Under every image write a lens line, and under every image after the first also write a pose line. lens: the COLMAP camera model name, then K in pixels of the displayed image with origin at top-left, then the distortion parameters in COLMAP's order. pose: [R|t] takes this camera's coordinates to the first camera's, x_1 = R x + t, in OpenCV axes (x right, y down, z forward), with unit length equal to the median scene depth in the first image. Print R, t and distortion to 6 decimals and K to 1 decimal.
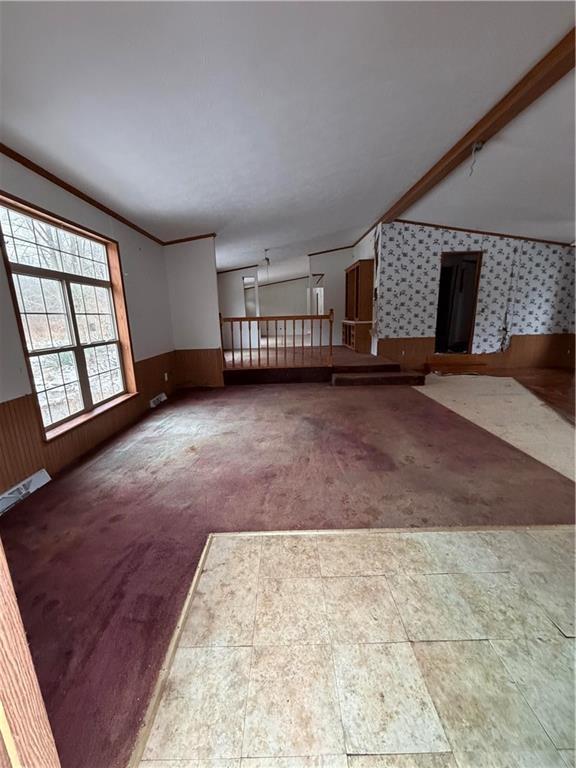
lens RADIAL K [[306.1, 0, 287.1], [0, 306.1, 386.8], [0, 0, 1]] dist [-0.002129, -0.000039]
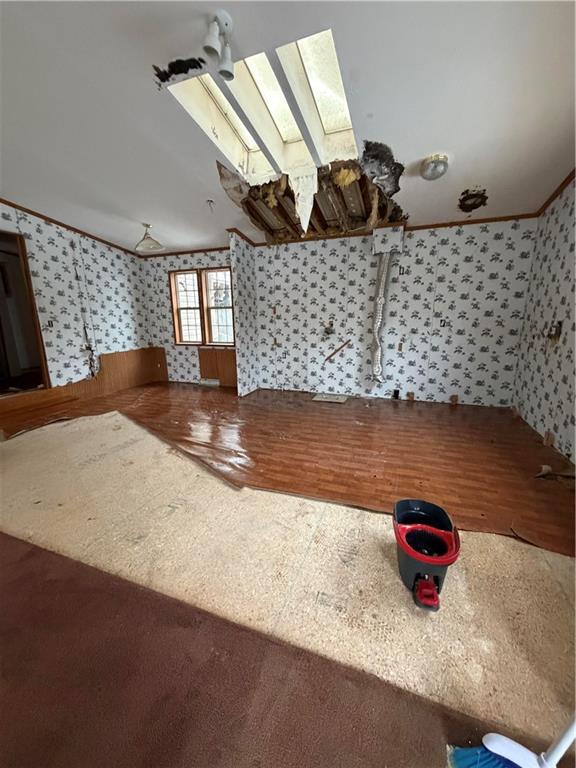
lens RADIAL K [[306.1, 0, 286.4], [0, 306.1, 381.8], [0, 0, 1]] dist [-0.002129, -0.000039]
pose [[0.367695, -0.180289, 0.912303, 0.185843], [0.224303, 0.969257, 0.101141, -0.075143], [-0.902490, 0.167443, 0.396830, 0.271639]]
